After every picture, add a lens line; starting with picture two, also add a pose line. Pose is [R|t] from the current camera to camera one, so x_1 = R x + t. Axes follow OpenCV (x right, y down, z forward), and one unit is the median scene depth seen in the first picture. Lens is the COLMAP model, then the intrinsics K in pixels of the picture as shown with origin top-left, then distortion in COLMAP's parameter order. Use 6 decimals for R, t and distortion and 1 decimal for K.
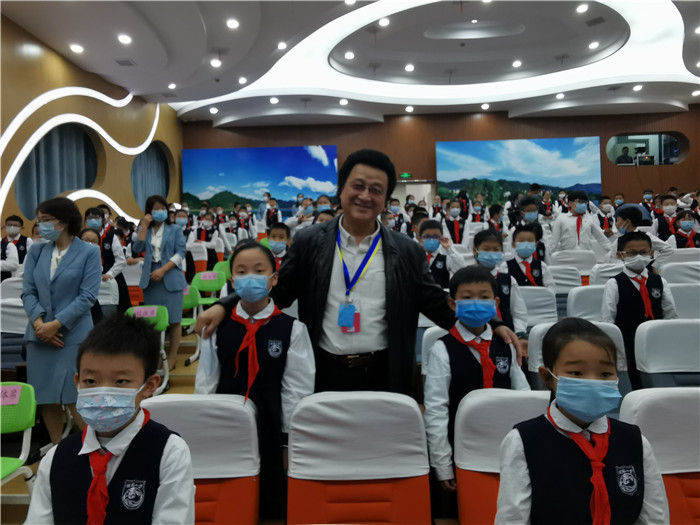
lens RADIAL K [[494.7, 0, 348.3], [0, 494.7, 265.4], [0, 0, 1]] dist [-0.006796, 0.026544]
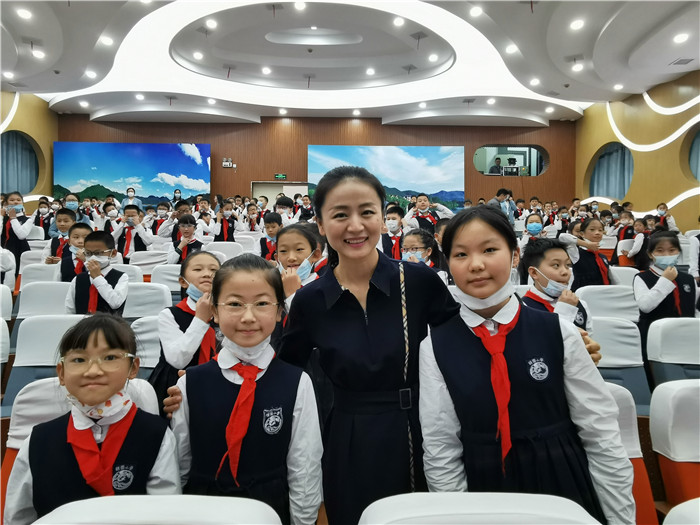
lens RADIAL K [[494.7, 0, 352.5], [0, 494.7, 261.8], [0, 0, 1]] dist [-0.006796, 0.026544]
pose [[0.998367, 0.030324, 0.048418, 0.229170], [-0.029583, 0.999435, -0.015955, 0.004869], [-0.048875, 0.014497, 0.998700, -0.018616]]
